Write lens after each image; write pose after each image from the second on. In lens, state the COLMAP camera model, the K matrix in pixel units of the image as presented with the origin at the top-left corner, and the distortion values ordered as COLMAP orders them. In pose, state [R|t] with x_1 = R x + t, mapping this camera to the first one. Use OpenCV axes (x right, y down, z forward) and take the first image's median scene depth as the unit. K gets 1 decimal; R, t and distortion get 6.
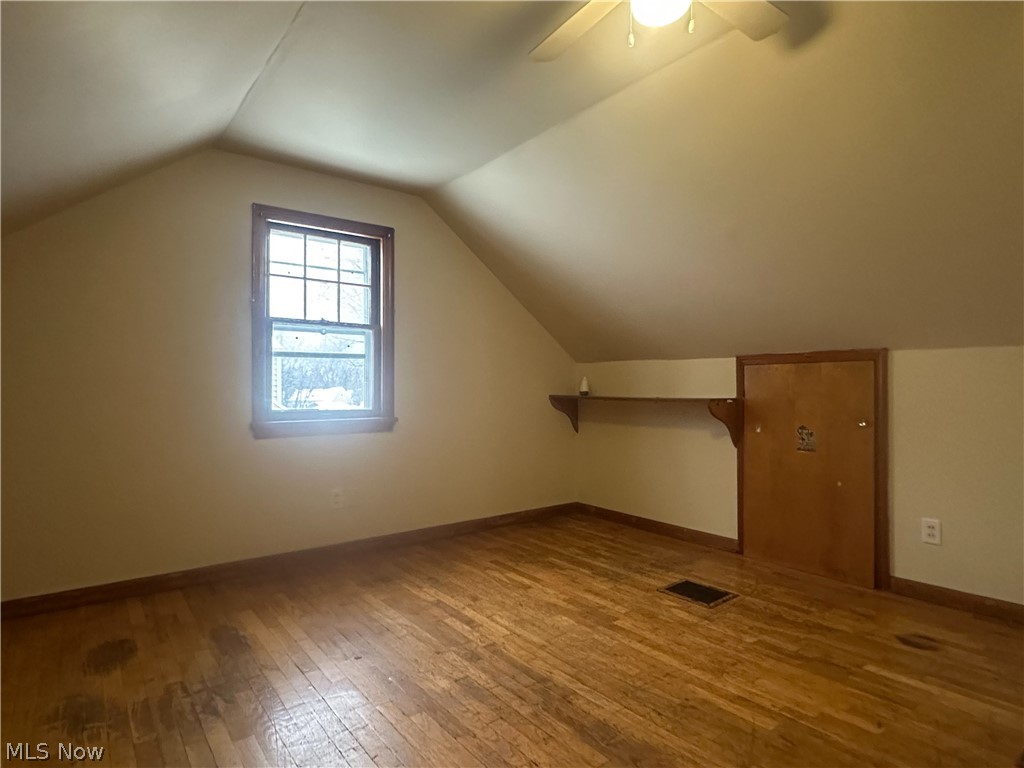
lens RADIAL K [[570.2, 0, 512.0], [0, 570.2, 384.0], [0, 0, 1]] dist [-0.000890, 0.000675]
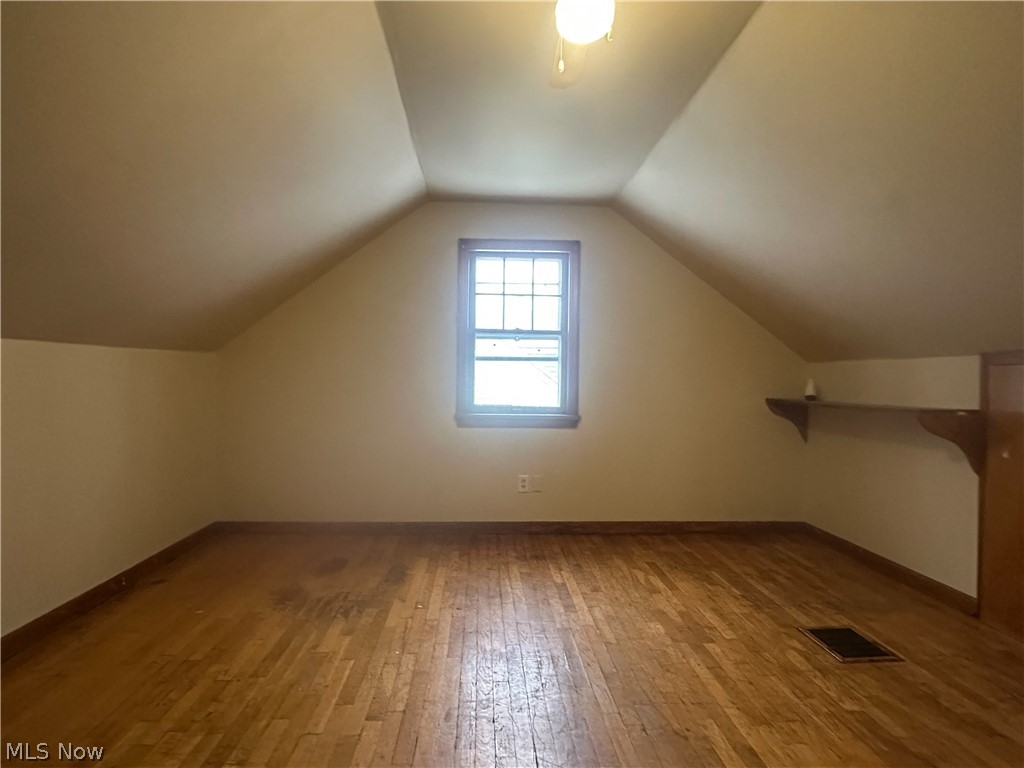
lens RADIAL K [[570.2, 0, 512.0], [0, 570.2, 384.0], [0, 0, 1]] dist [-0.000890, 0.000675]
pose [[0.817580, 0.013823, -0.575650, 0.352006], [-0.009965, 0.999902, 0.009858, -0.011184], [0.575729, -0.002323, 0.817637, 0.041837]]
